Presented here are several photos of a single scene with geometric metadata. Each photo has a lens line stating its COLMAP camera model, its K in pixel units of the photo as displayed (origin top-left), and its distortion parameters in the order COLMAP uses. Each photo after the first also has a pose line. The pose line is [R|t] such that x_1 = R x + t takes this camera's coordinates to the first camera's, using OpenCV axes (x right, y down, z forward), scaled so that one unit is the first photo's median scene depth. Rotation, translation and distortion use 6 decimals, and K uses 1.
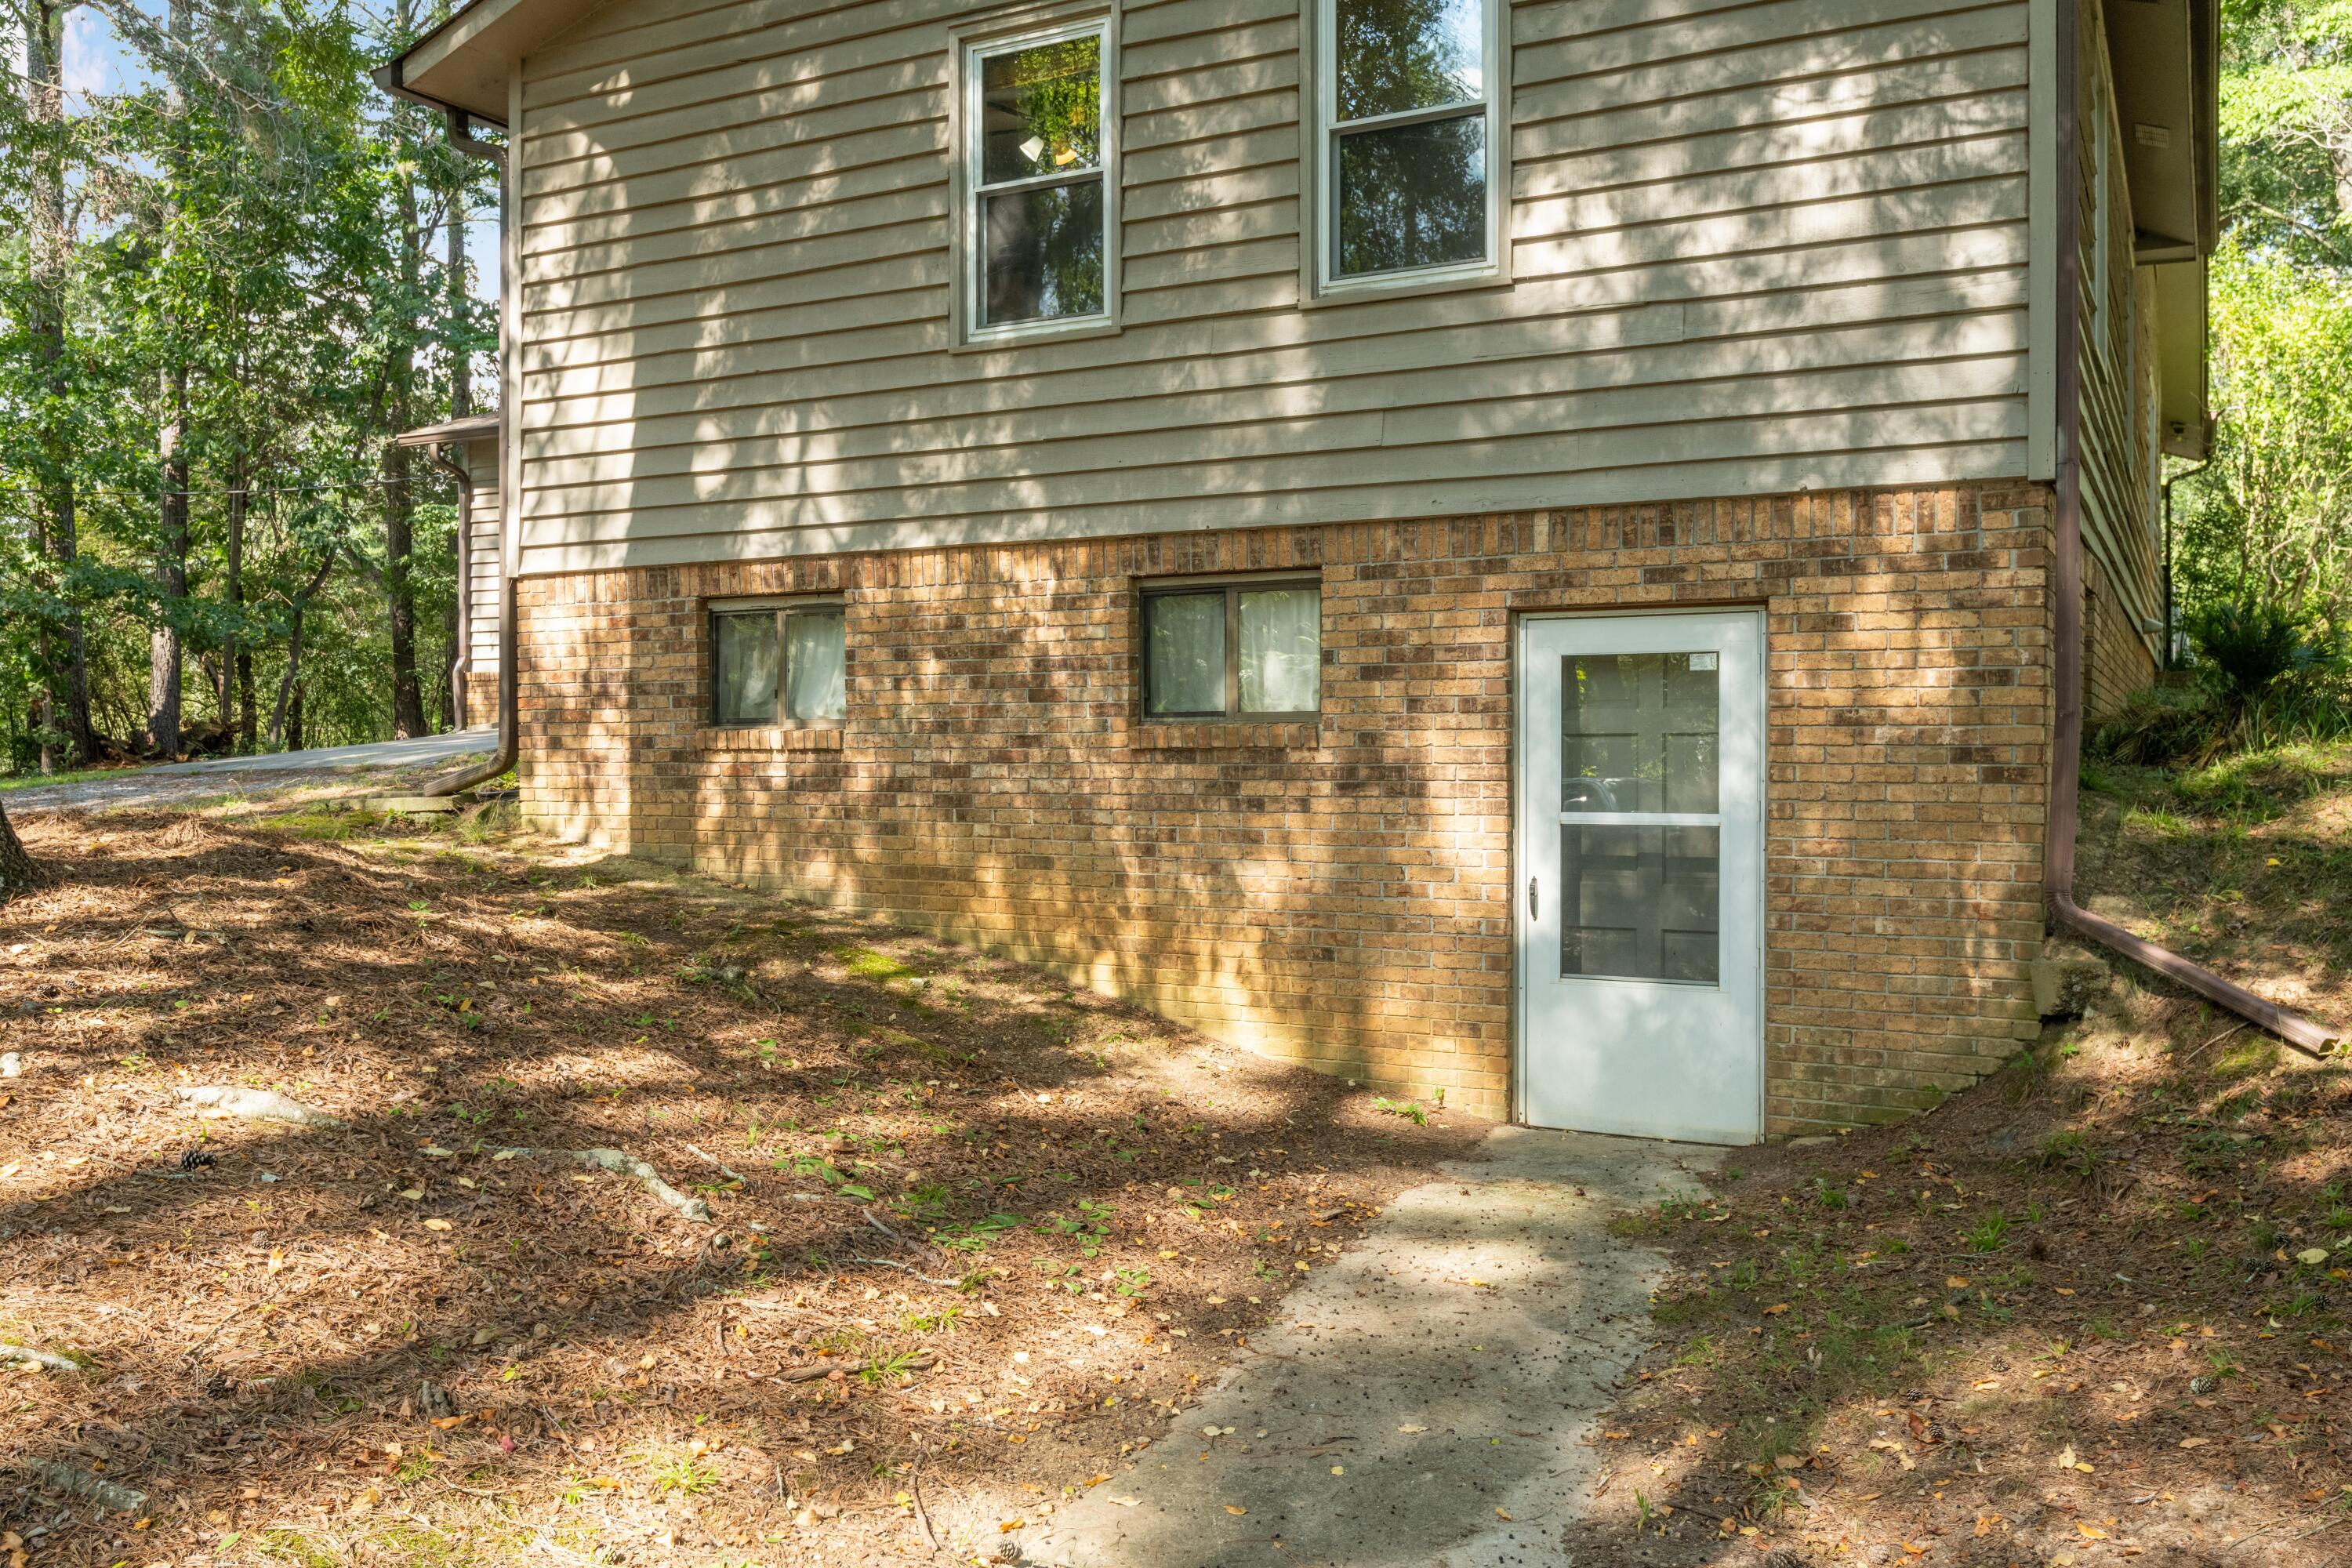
lens RADIAL K [[1927.4, 0, 1176.0], [0, 1927.4, 784.0], [0, 0, 1]] dist [-0.004607, -0.001720]
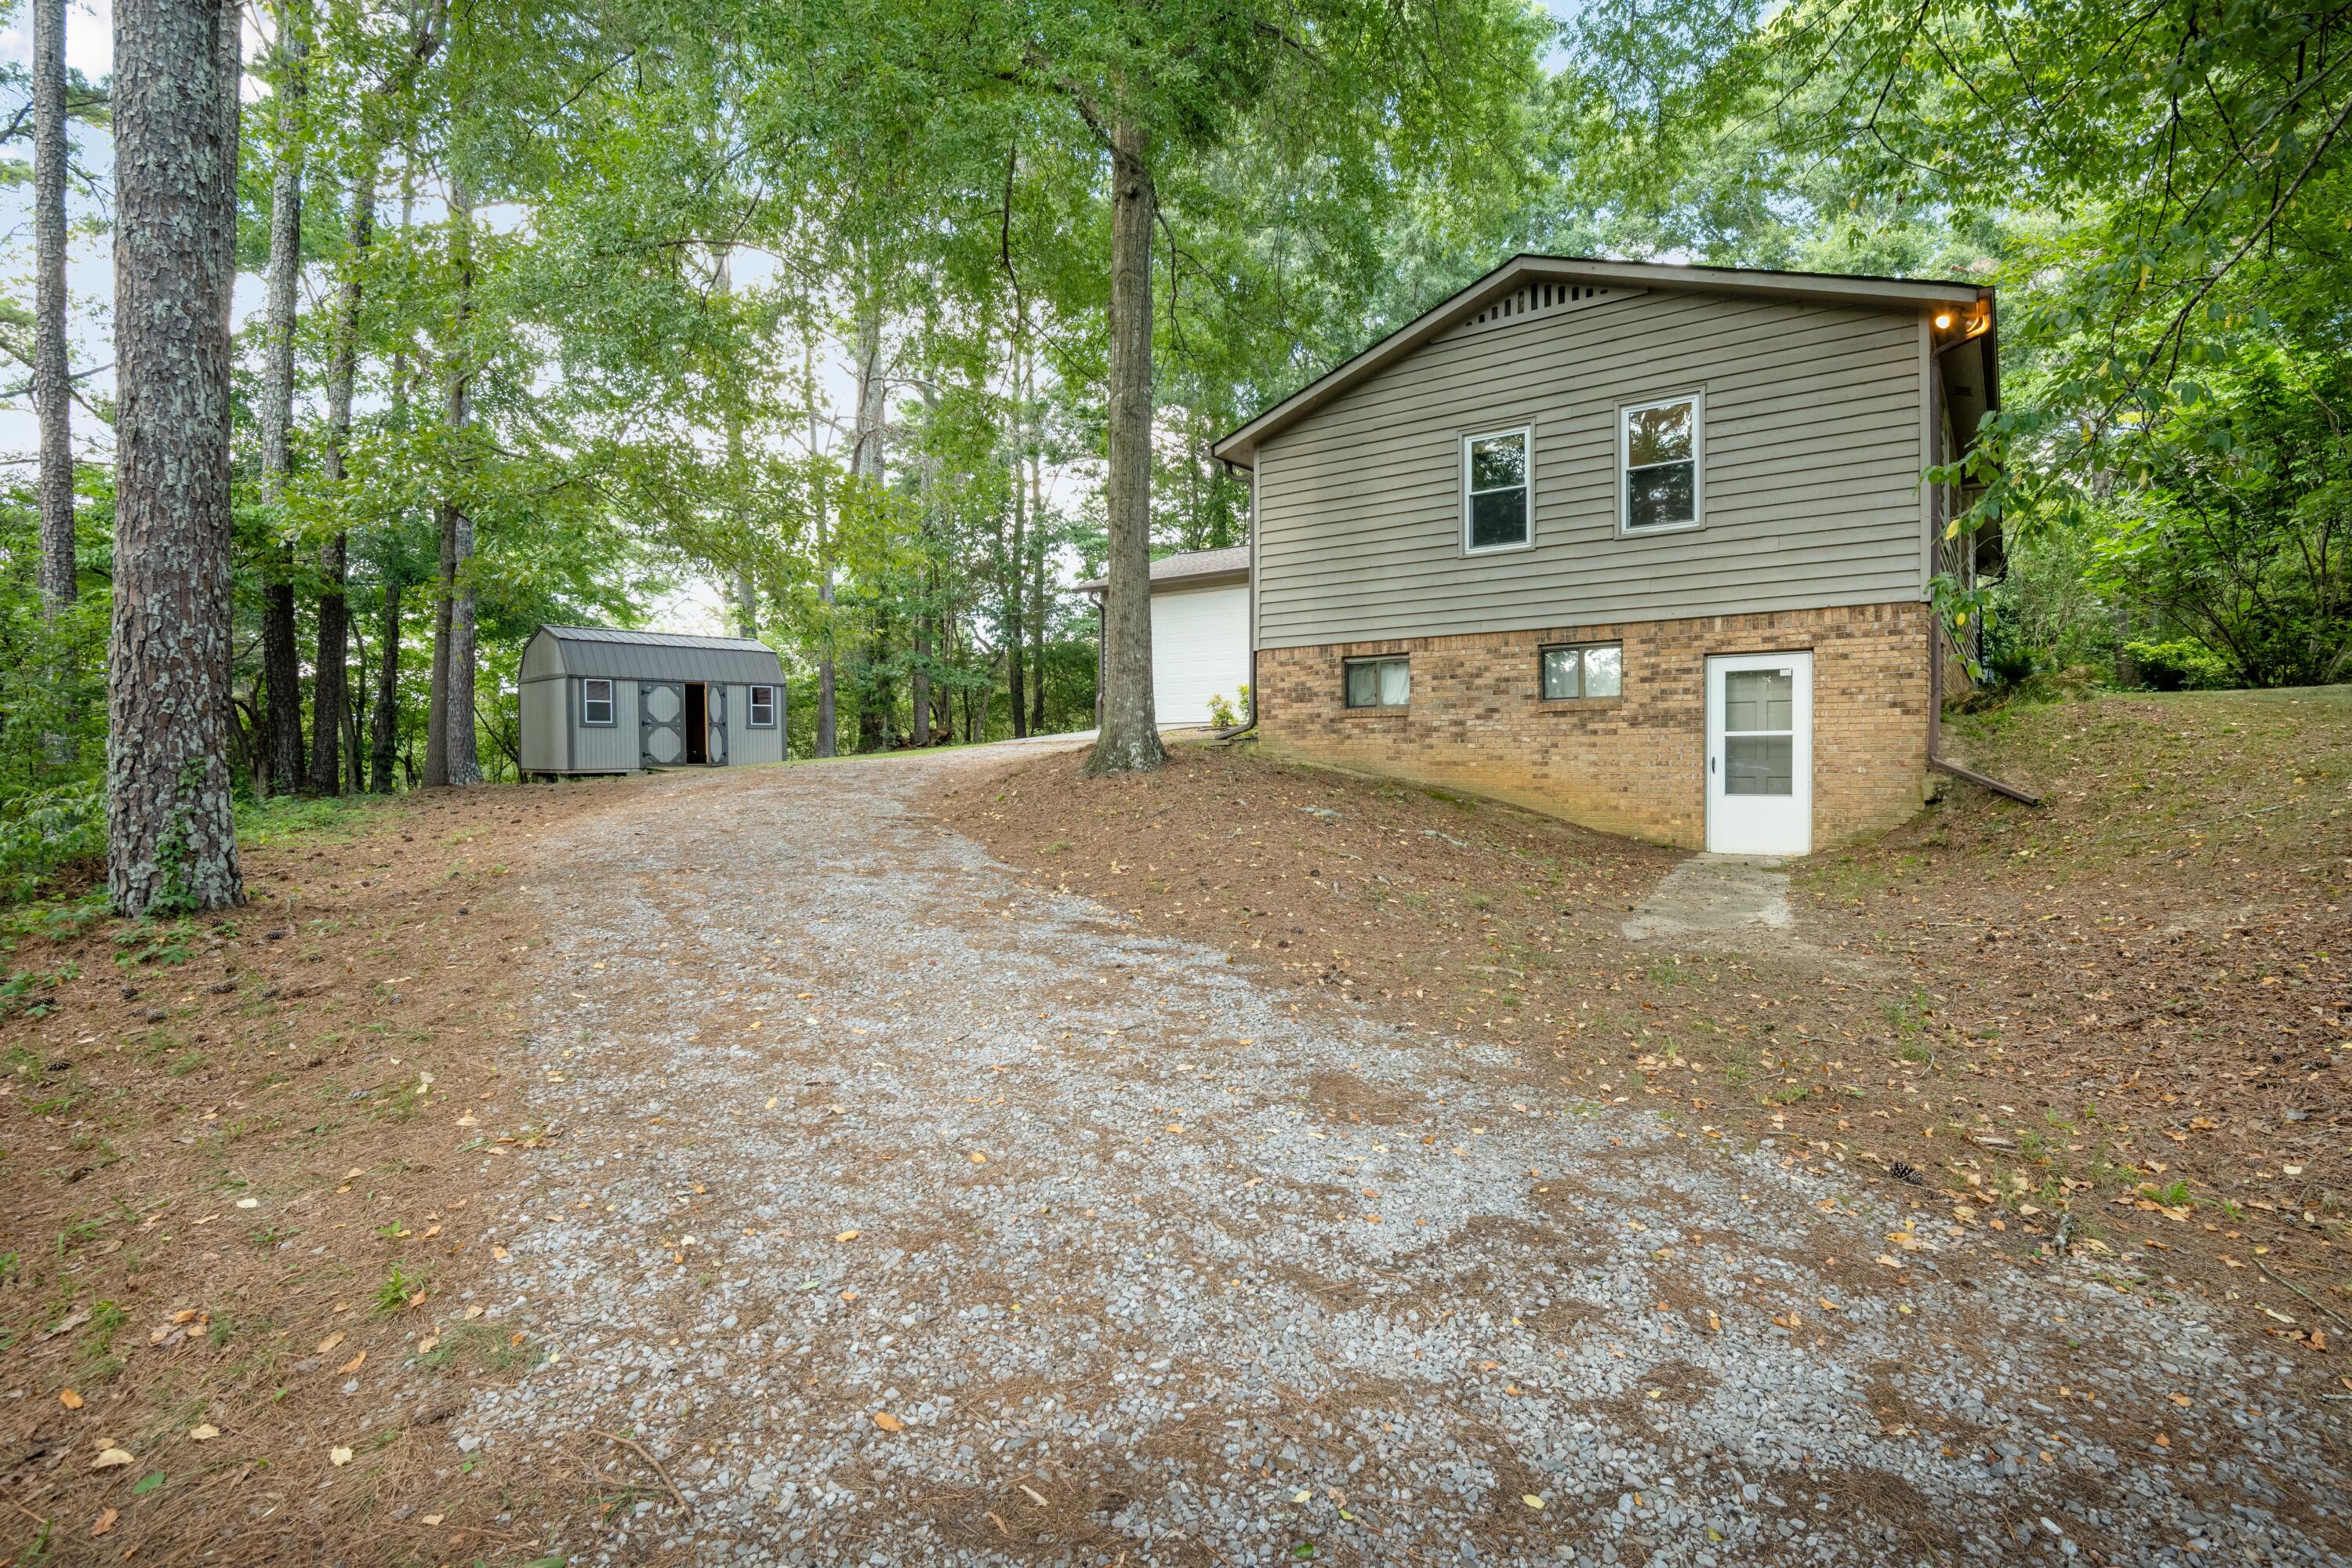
lens RADIAL K [[1139.8, 0, 1173.3], [0, 1139.8, 776.4], [0, 0, 1]] dist [-0.000292, -0.015232]
pose [[0.989467, -0.001602, -0.144752, -0.319596], [0.001431, 0.999998, -0.001287, 0.077249], [0.144753, 0.001066, 0.989467, -0.639879]]
